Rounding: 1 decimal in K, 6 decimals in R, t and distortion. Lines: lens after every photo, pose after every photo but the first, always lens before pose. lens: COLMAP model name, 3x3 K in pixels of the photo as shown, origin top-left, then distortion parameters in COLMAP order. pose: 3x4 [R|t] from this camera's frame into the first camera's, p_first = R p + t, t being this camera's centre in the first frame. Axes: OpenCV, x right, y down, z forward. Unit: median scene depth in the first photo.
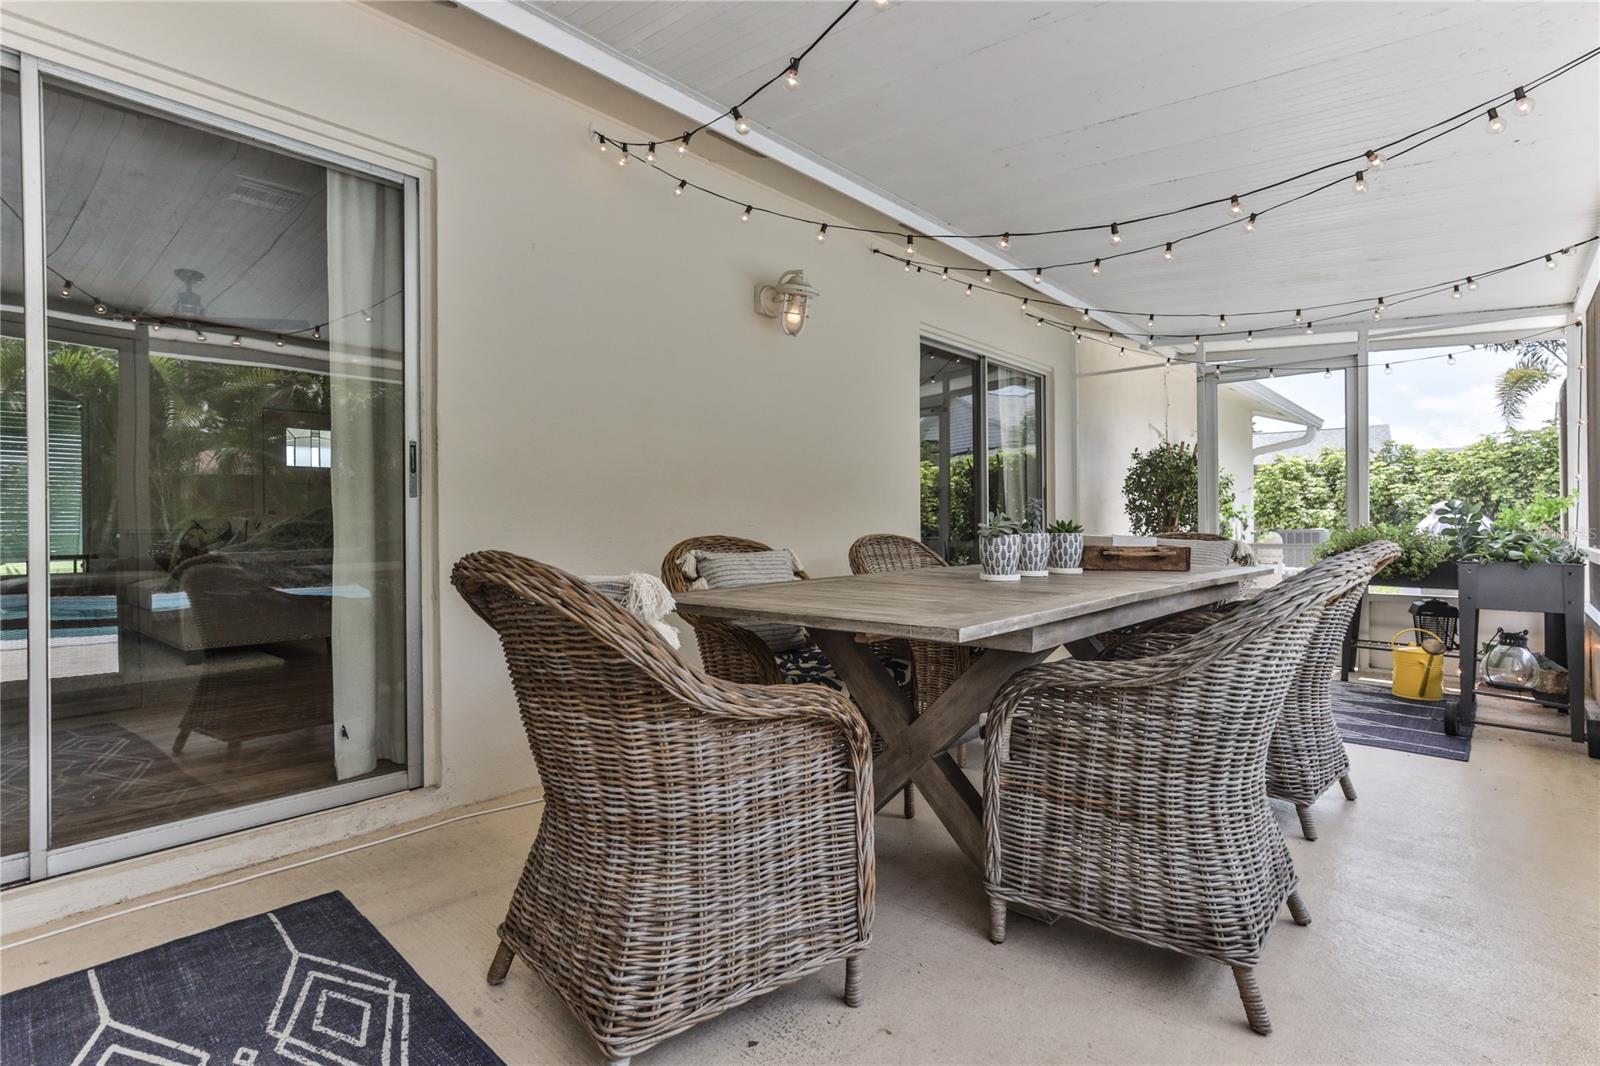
lens RADIAL K [[769.4, 0, 800.0], [0, 769.4, 533.0], [0, 0, 1]] dist [-0.004131, 0.001407]
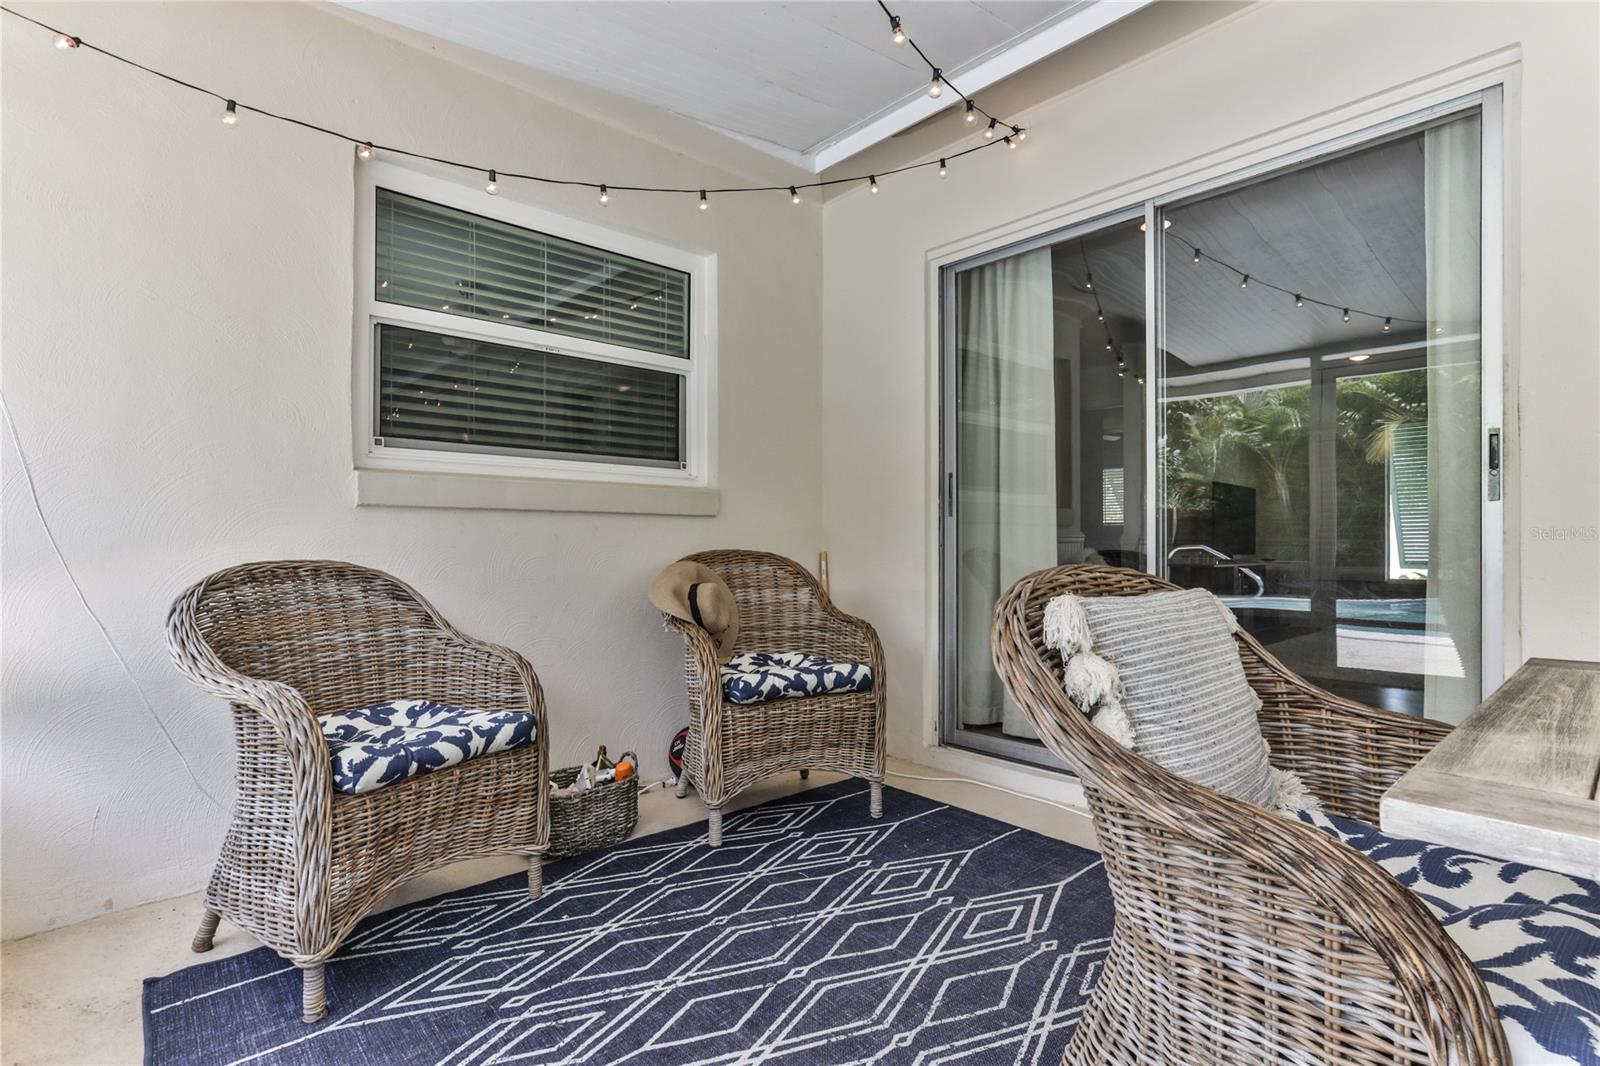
lens RADIAL K [[769.4, 0, 800.0], [0, 769.4, 533.0], [0, 0, 1]] dist [-0.004131, 0.001407]
pose [[-0.126176, -0.008884, -0.991968, 0.345261], [-0.014359, 0.999872, -0.007128, 0.001131], [0.991904, 0.013344, -0.126288, 0.409584]]
